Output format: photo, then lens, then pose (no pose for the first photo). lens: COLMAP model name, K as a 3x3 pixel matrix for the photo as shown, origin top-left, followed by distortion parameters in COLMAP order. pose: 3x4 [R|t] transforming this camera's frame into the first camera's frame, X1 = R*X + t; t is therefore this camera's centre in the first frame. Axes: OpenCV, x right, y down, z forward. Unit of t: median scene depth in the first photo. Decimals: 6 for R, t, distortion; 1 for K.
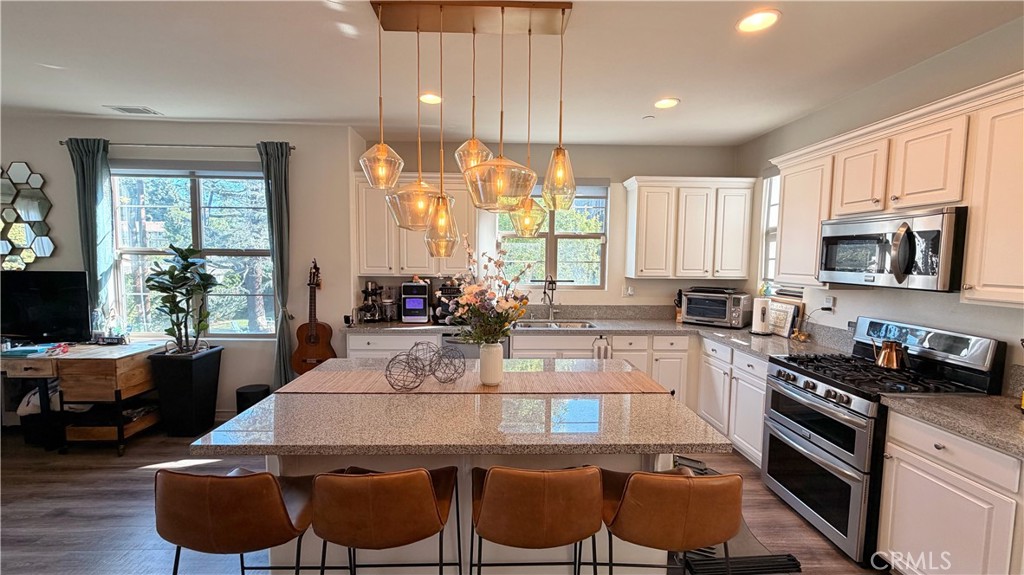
lens RADIAL K [[405.3, 0, 503.9], [0, 405.3, 287.3], [0, 0, 1]] dist [-0.001664, 0.000417]
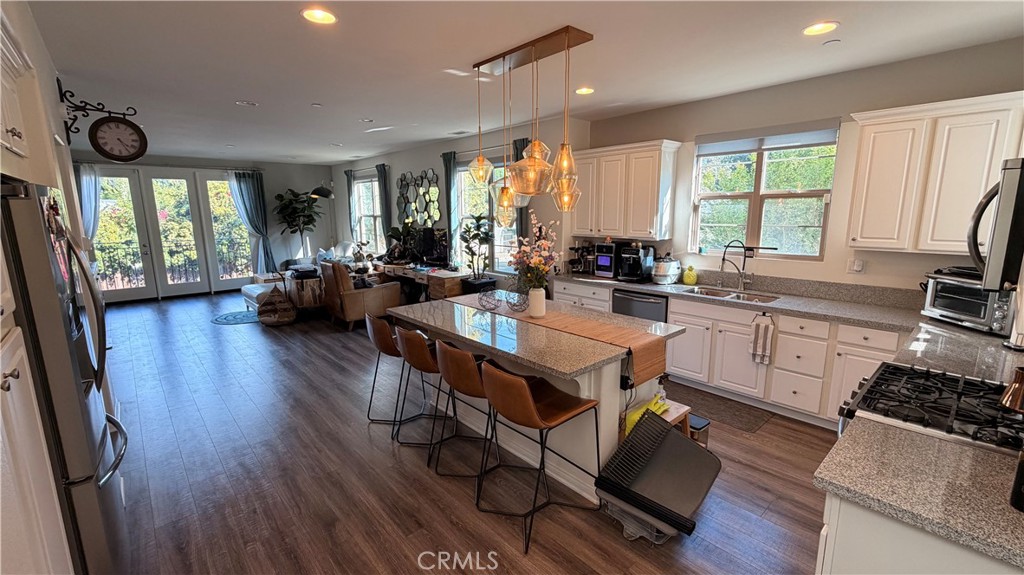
lens RADIAL K [[427.9, 0, 509.7], [0, 427.9, 286.5], [0, 0, 1]] dist [-0.000674, 0.001104]
pose [[0.647814, 0.118794, -0.752479, 0.581154], [-0.042882, 0.991887, 0.119672, -0.024203], [0.760591, -0.045257, 0.647653, -0.019477]]
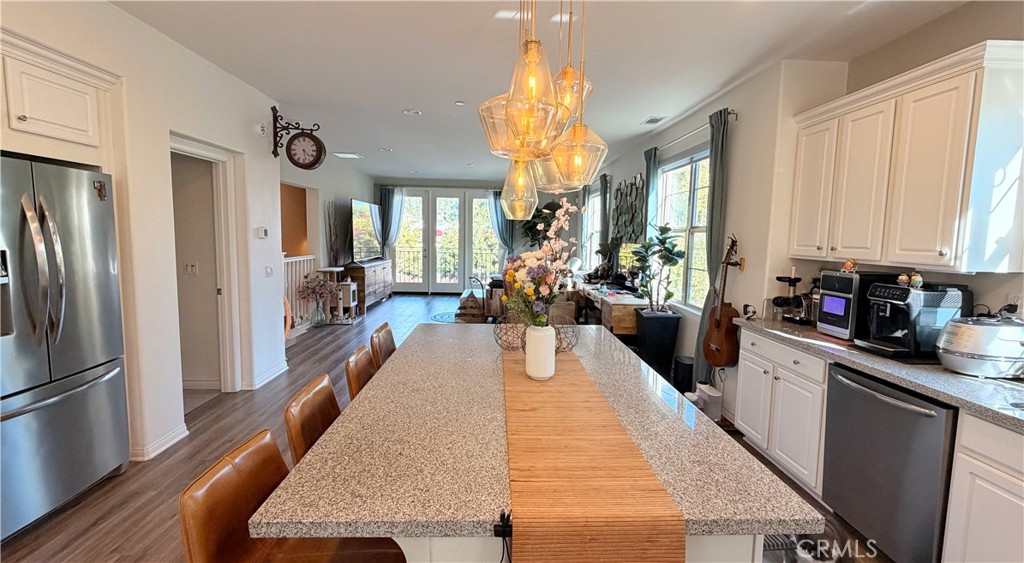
lens RADIAL K [[426.0, 0, 513.9], [0, 426.0, 269.8], [0, 0, 1]] dist [0.000105, 0.000320]
pose [[0.014305, 0.072892, -0.997237, 0.444463], [-0.096732, 0.992762, 0.071177, -0.013392], [0.995208, 0.095447, 0.021252, 0.524135]]
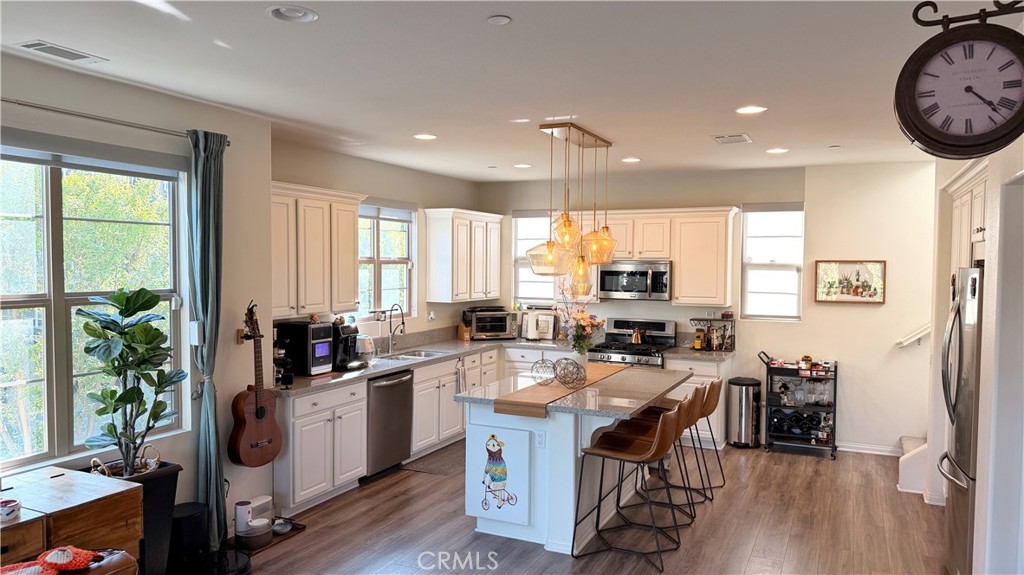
lens RADIAL K [[730.1, 0, 490.4], [0, 730.1, 286.2], [0, 0, 1]] dist [0.022328, -0.046562]
pose [[0.465144, -0.036127, 0.884497, -1.428620], [0.063844, 0.997934, 0.007185, -0.079082], [-0.882930, 0.053128, 0.466490, 0.021582]]
